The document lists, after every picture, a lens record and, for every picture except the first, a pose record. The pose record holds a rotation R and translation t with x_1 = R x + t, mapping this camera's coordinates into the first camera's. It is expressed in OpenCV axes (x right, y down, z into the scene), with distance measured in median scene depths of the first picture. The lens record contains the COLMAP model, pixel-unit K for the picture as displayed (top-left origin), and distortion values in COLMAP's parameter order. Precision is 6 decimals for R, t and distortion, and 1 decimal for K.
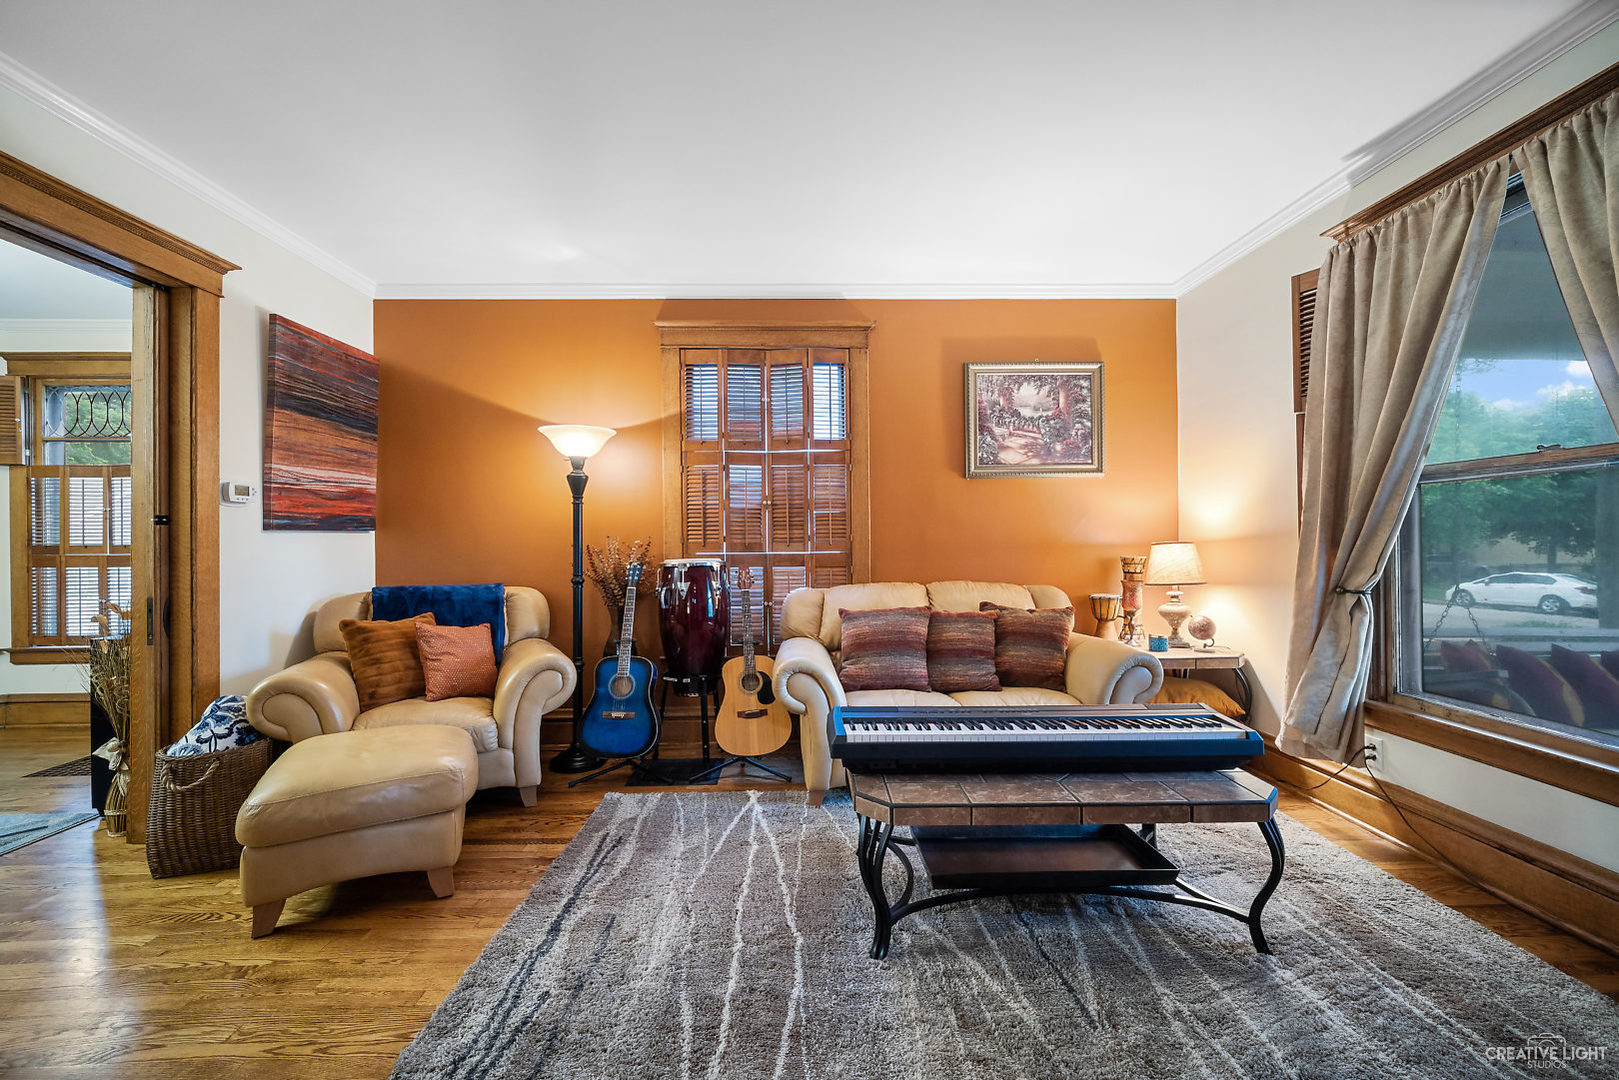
lens RADIAL K [[648.6, 0, 811.1], [0, 648.6, 536.3], [0, 0, 1]] dist [-0.001841, -0.000129]
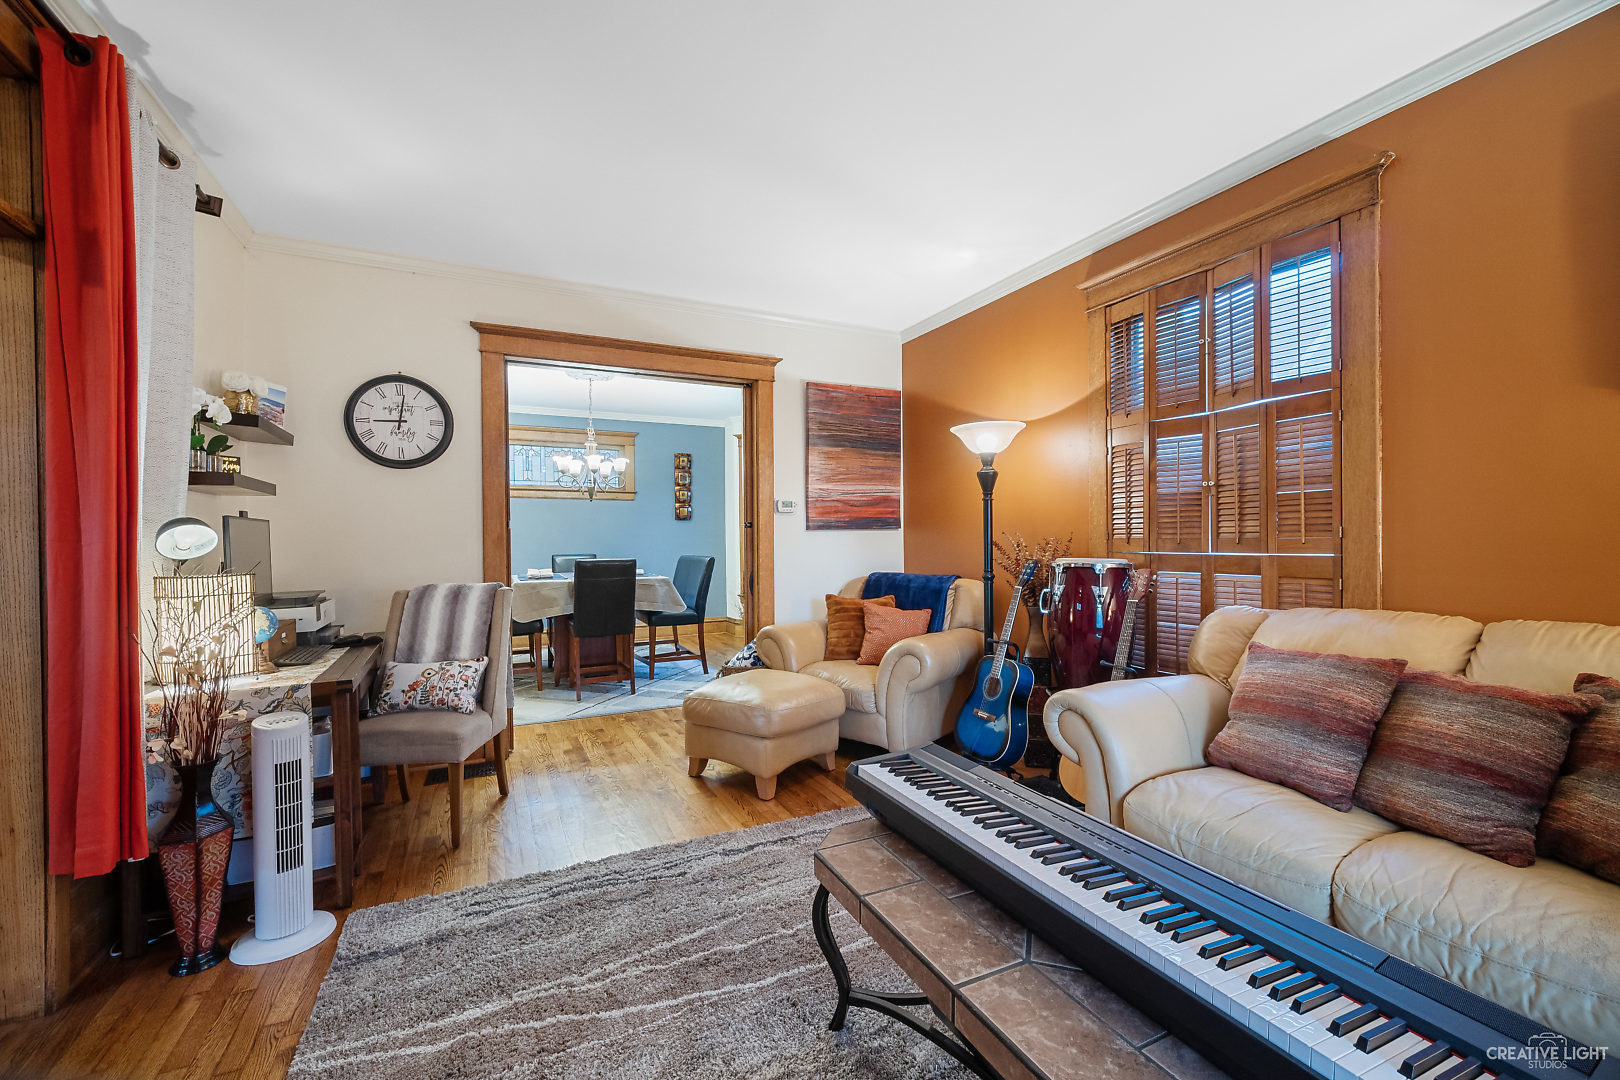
lens RADIAL K [[658.7, 0, 808.1], [0, 658.7, 544.3], [0, 0, 1]] dist [-0.001445, -0.000053]
pose [[0.421421, 0.011323, -0.906795, 0.453679], [0.011876, 0.999767, 0.018003, -0.003383], [0.906788, -0.018356, 0.421188, 0.318550]]
